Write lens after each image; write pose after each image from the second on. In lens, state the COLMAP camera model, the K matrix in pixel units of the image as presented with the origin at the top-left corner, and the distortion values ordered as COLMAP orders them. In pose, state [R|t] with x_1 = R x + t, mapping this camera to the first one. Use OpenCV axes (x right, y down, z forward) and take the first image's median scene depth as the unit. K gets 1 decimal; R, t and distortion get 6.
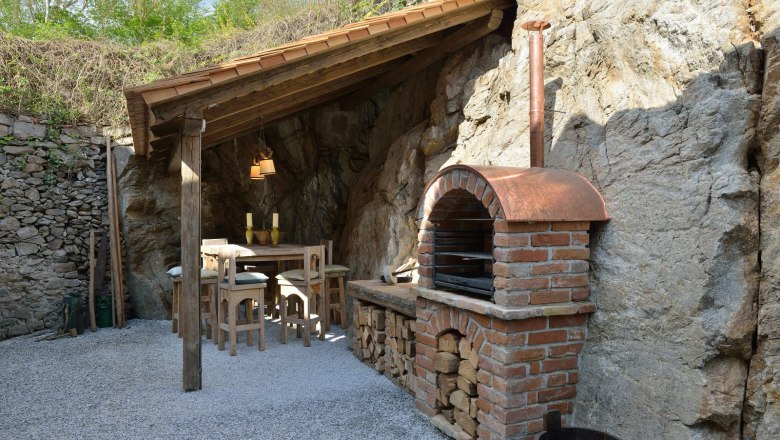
lens RADIAL K [[538.9, 0, 390.0], [0, 538.9, 220.0], [0, 0, 1]] dist [-0.065873, 0.001858]
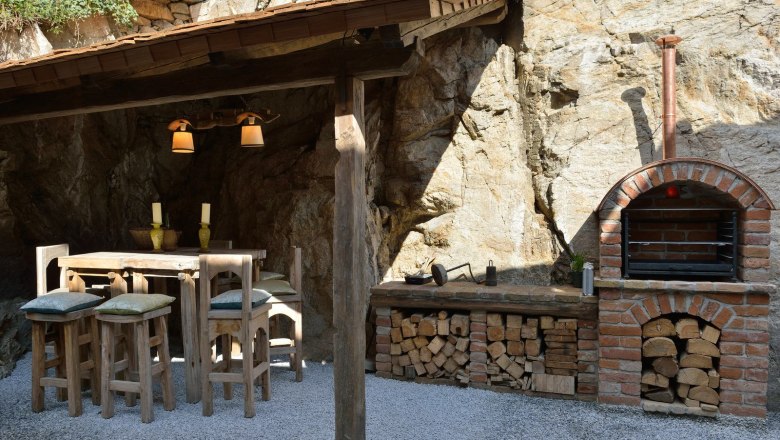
lens RADIAL K [[538.9, 0, 390.0], [0, 538.9, 220.0], [0, 0, 1]] dist [-0.065873, 0.001858]
pose [[0.713859, -0.009007, 0.700232, -0.971813], [0.005216, 0.999958, 0.007544, 0.009358], [-0.700270, -0.001733, 0.713876, 0.627856]]
